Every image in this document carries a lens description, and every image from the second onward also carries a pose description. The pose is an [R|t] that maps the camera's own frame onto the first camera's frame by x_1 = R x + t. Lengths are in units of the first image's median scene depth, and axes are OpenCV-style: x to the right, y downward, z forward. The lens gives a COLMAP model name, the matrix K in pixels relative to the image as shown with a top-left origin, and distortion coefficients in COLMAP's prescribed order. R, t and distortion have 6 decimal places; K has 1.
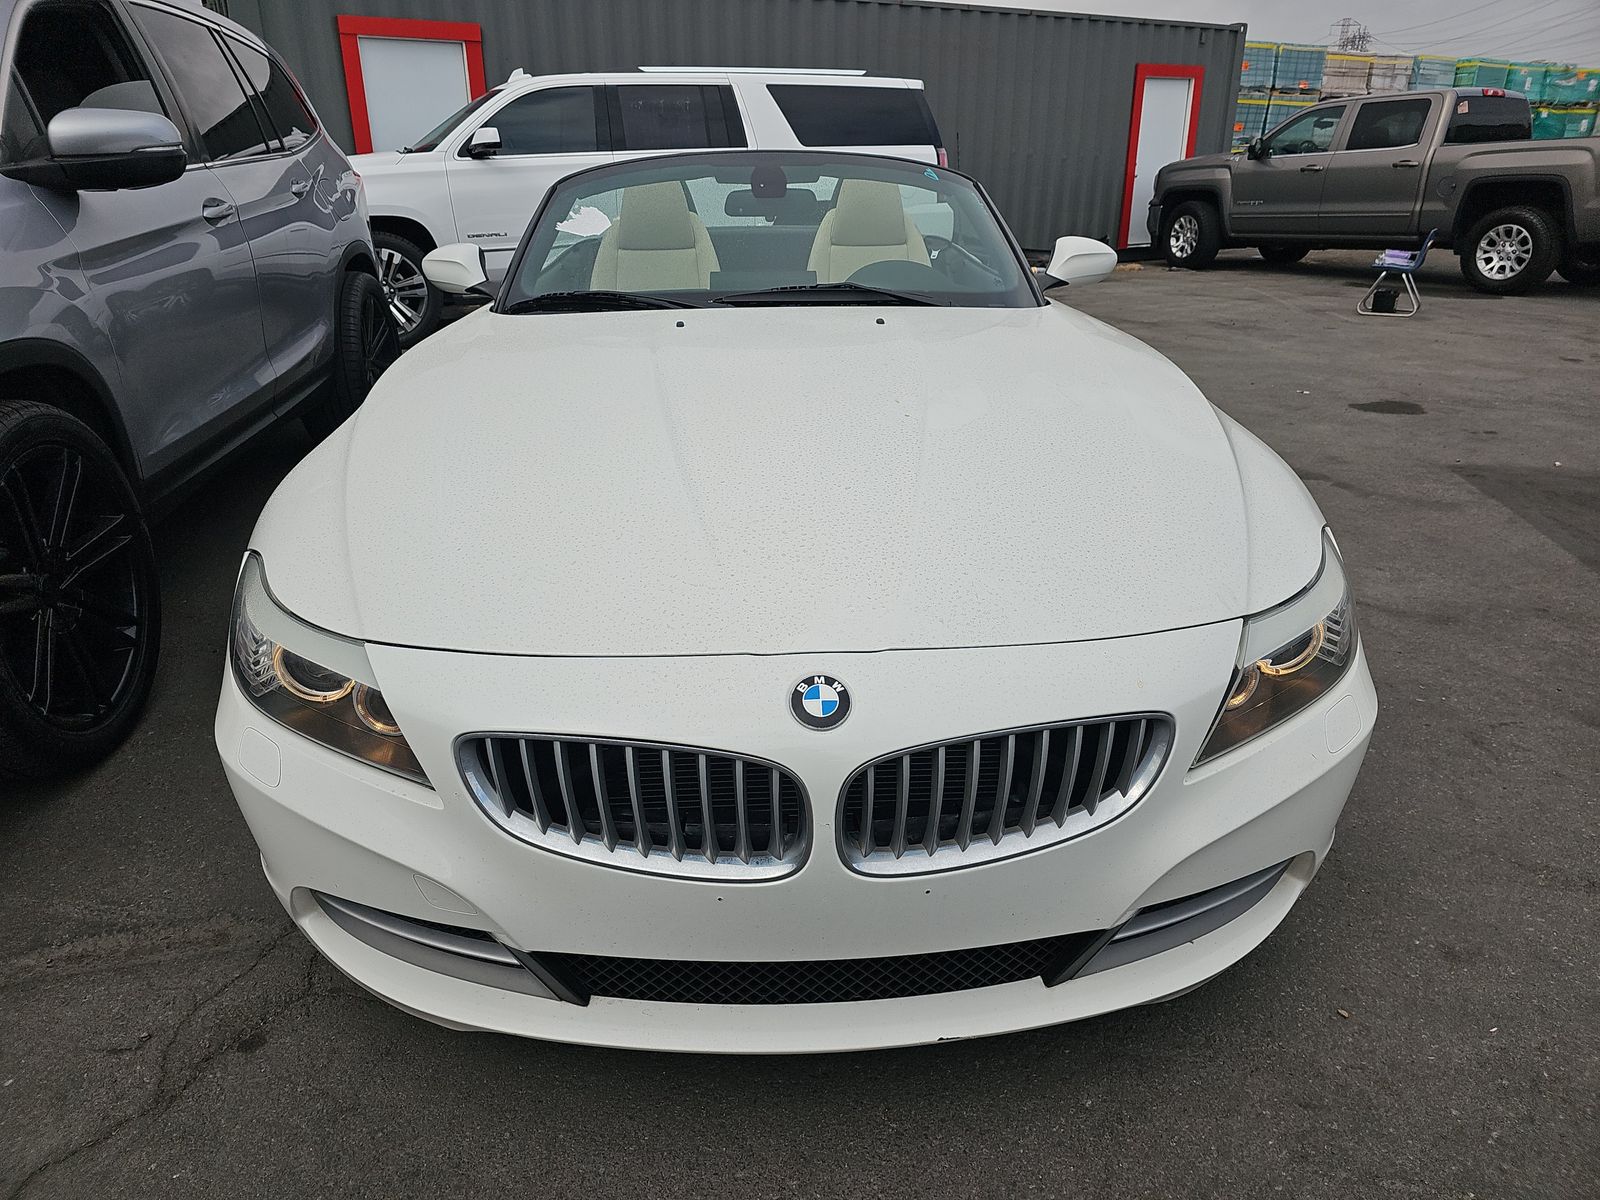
lens RADIAL K [[1065.8, 0, 792.1], [0, 1065.8, 602.4], [0, 0, 1]] dist [0.030314, -0.033775]
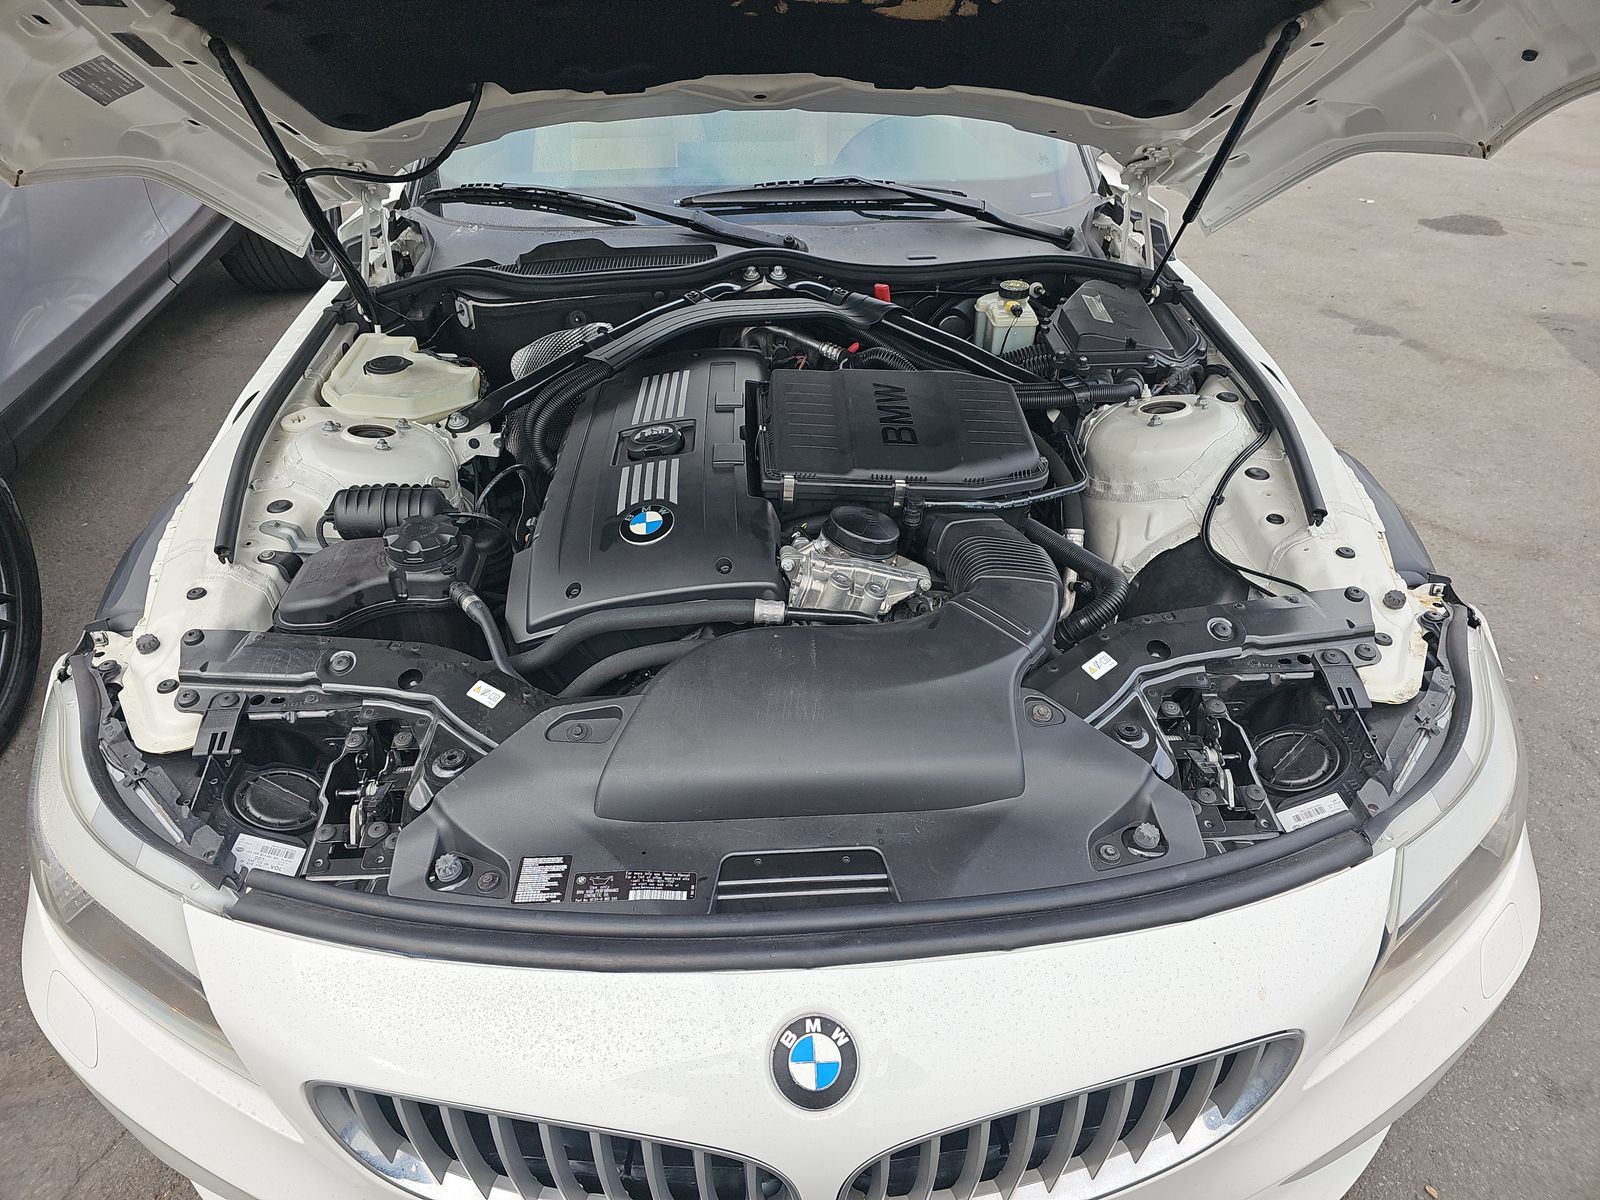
lens RADIAL K [[1065.8, 0, 792.1], [0, 1065.8, 602.4], [0, 0, 1]] dist [0.030314, -0.033775]
pose [[0.999992, -0.002432, 0.003024, 0.003638], [0.001723, 0.976483, 0.215586, -0.121428], [-0.003477, -0.215579, 0.976480, 0.131935]]
